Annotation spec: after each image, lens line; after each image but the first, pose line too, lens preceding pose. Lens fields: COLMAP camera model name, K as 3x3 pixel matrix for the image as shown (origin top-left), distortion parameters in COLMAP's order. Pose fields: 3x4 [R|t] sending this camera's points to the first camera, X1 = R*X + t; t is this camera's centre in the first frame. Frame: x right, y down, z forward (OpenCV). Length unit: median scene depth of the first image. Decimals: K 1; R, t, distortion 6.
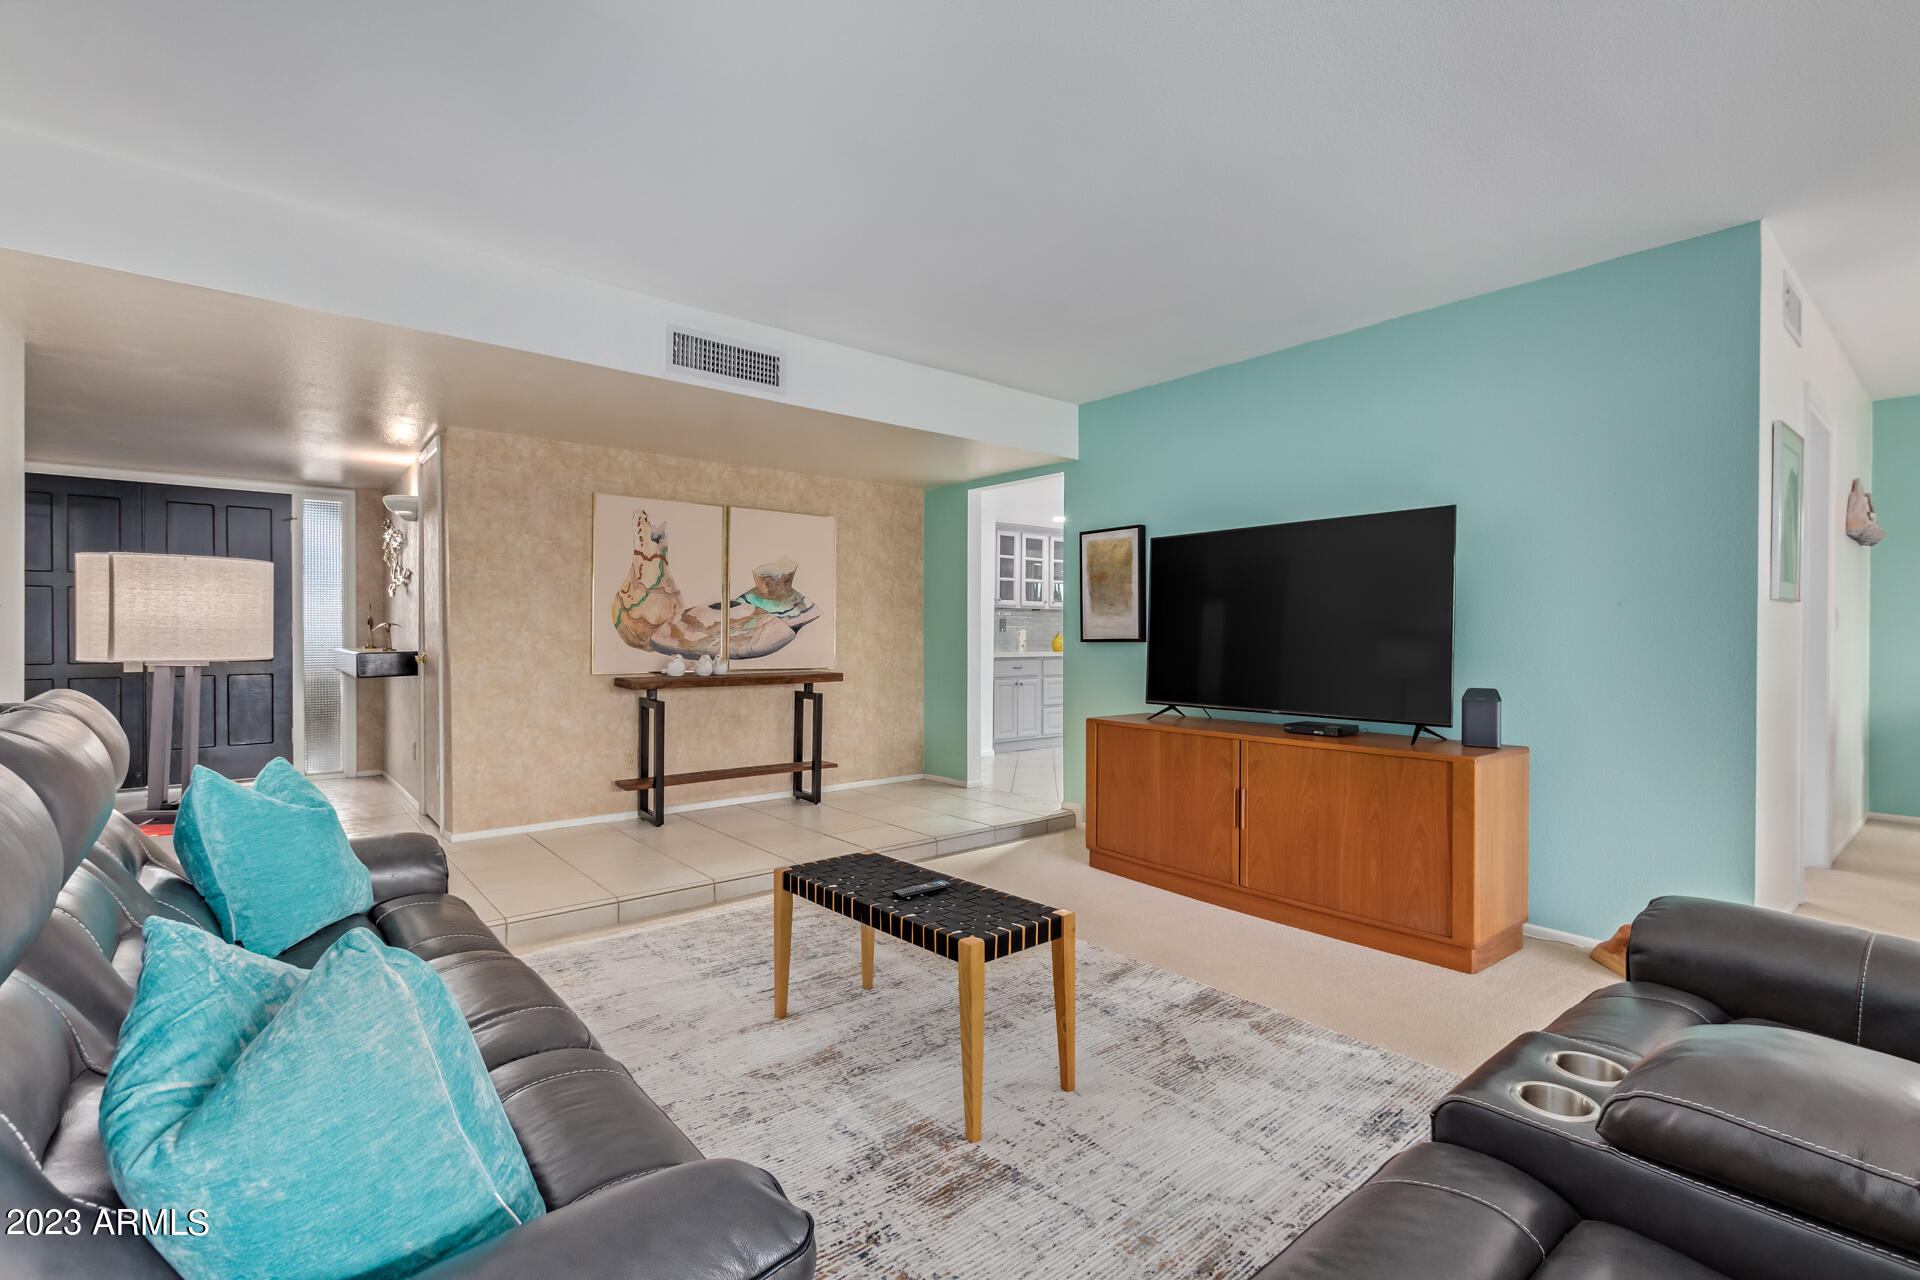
lens RADIAL K [[874.6, 0, 970.3], [0, 874.6, 641.4], [0, 0, 1]] dist [0.001919, 0.000499]
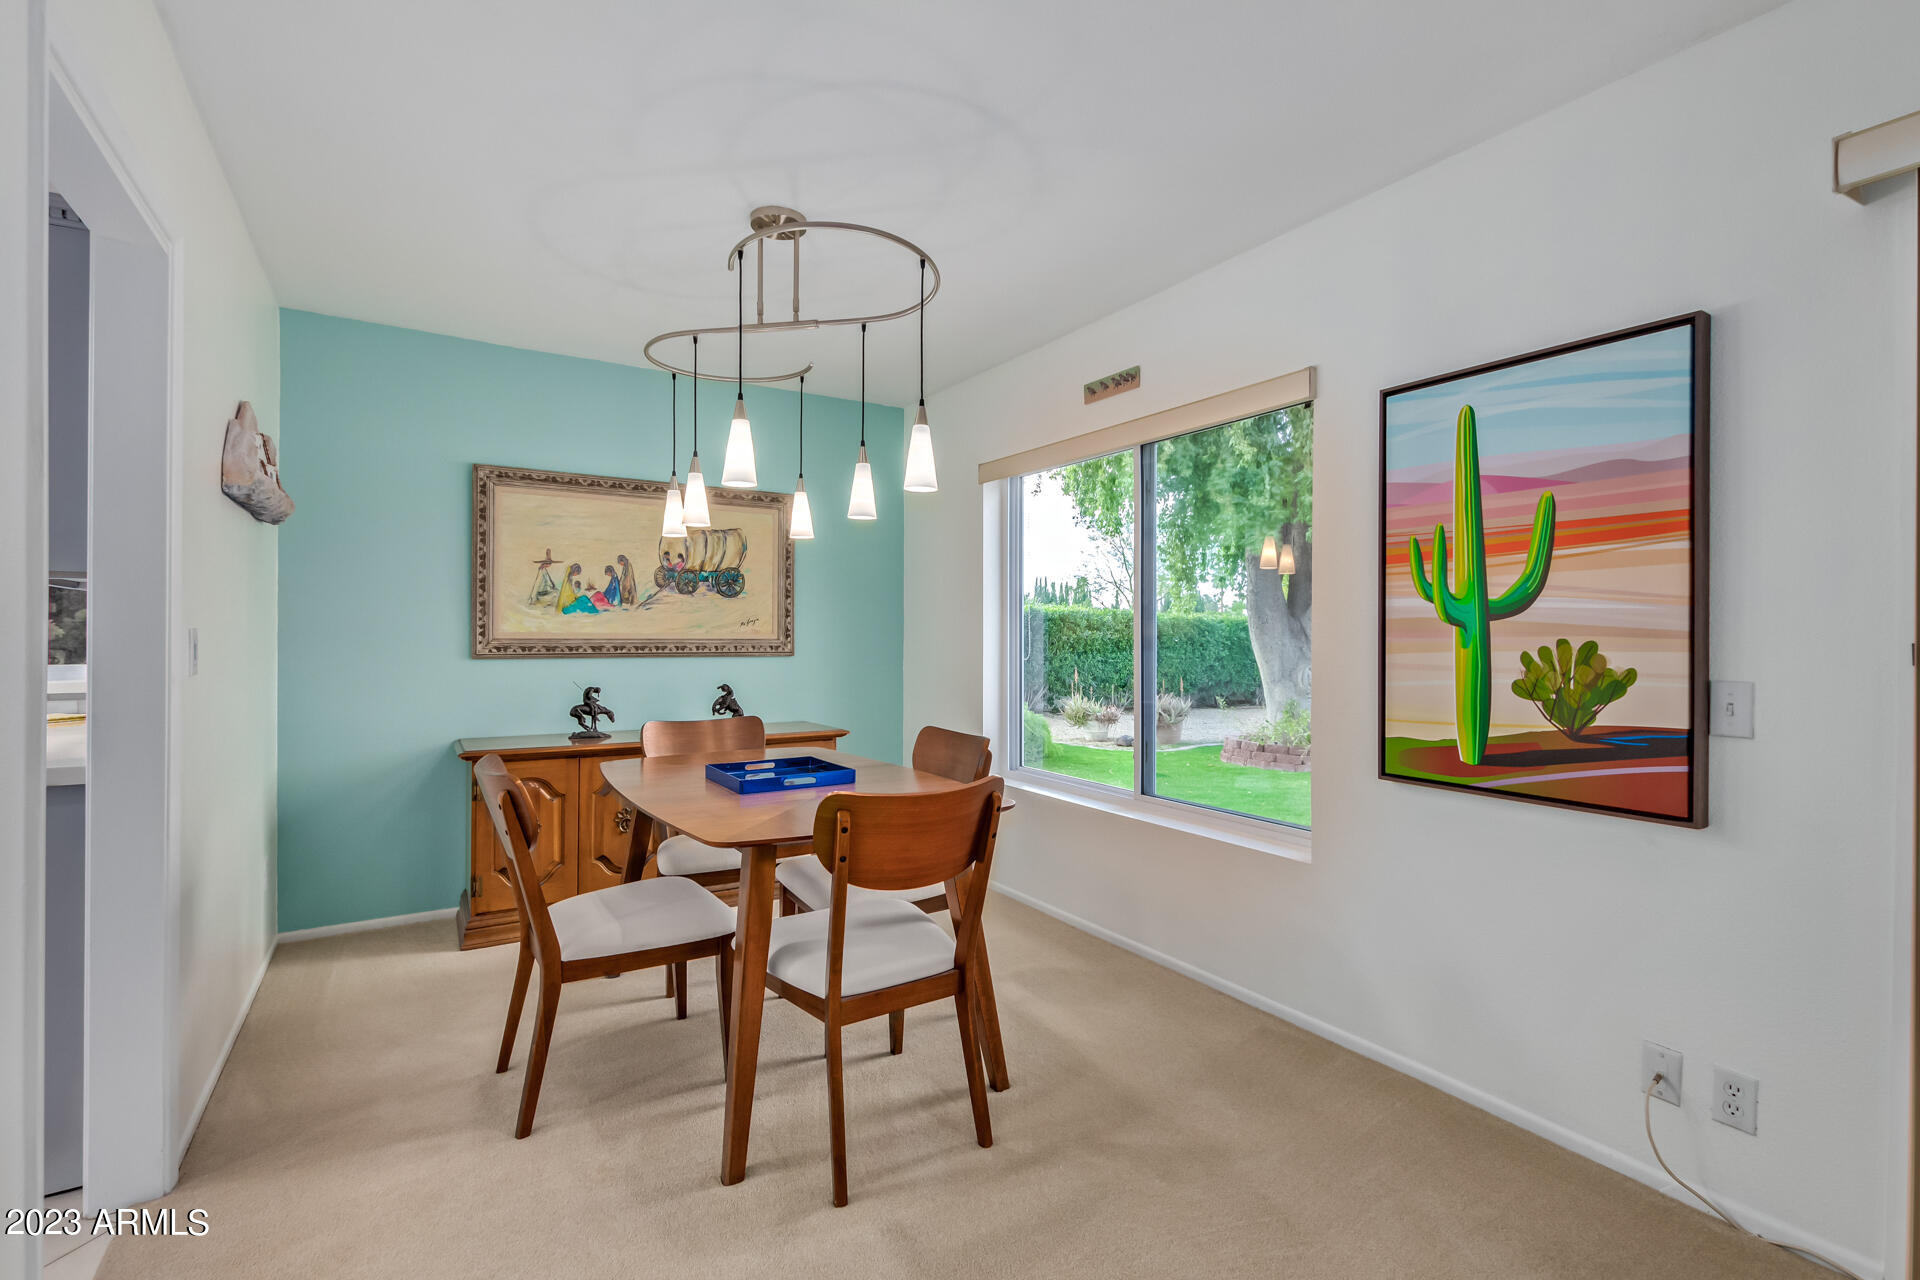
lens RADIAL K [[874.6, 0, 963.0], [0, 874.6, 632.4], [0, 0, 1]] dist [0.001919, 0.000499]
pose [[0.135823, 0.002474, 0.990730, 0.469152], [0.006421, 0.999974, -0.003377, -0.027118], [-0.990712, 0.006821, 0.135803, 0.424094]]
